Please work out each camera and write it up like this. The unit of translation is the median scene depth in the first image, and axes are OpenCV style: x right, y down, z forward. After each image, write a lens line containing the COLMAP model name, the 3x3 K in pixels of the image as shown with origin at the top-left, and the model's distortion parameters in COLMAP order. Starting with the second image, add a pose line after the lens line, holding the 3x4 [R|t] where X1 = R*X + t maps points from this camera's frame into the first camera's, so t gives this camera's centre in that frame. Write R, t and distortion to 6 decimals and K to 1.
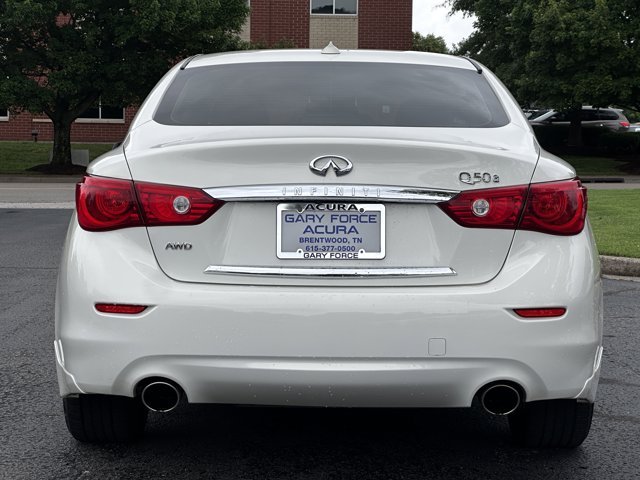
lens RADIAL K [[1643.6, 0, 320.0], [0, 1643.6, 240.0], [0, 0, 1]] dist [-0.549830, 17.333729]
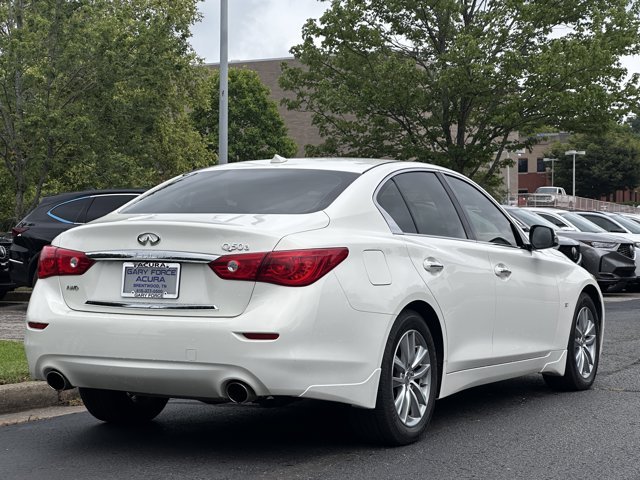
lens RADIAL K [[1643.6, 0, 320.0], [0, 1643.6, 240.0], [0, 0, 1]] dist [-0.549830, 17.333729]
pose [[0.885800, 0.007480, -0.464006, 0.879140], [-0.030361, 0.998662, -0.041860, 0.016982], [0.463073, 0.051167, 0.884842, -0.316515]]
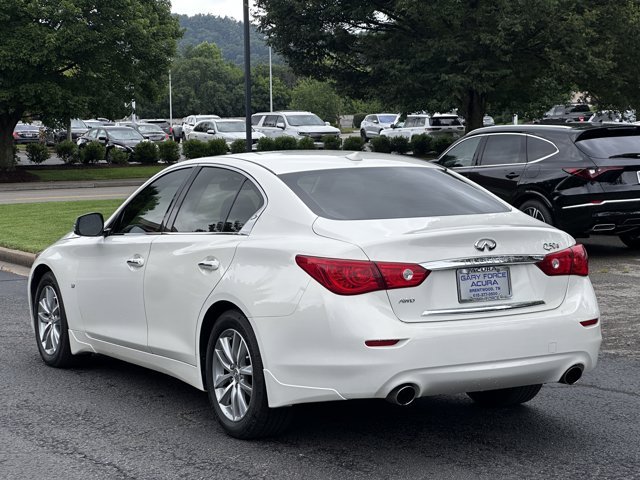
lens RADIAL K [[1643.6, 0, 320.0], [0, 1643.6, 240.0], [0, 0, 1]] dist [-0.549830, 17.333729]
pose [[0.856240, -0.060119, 0.513068, -0.976743], [0.062265, 0.997975, 0.013028, -0.081329], [-0.512812, 0.020791, 0.858249, -0.328738]]
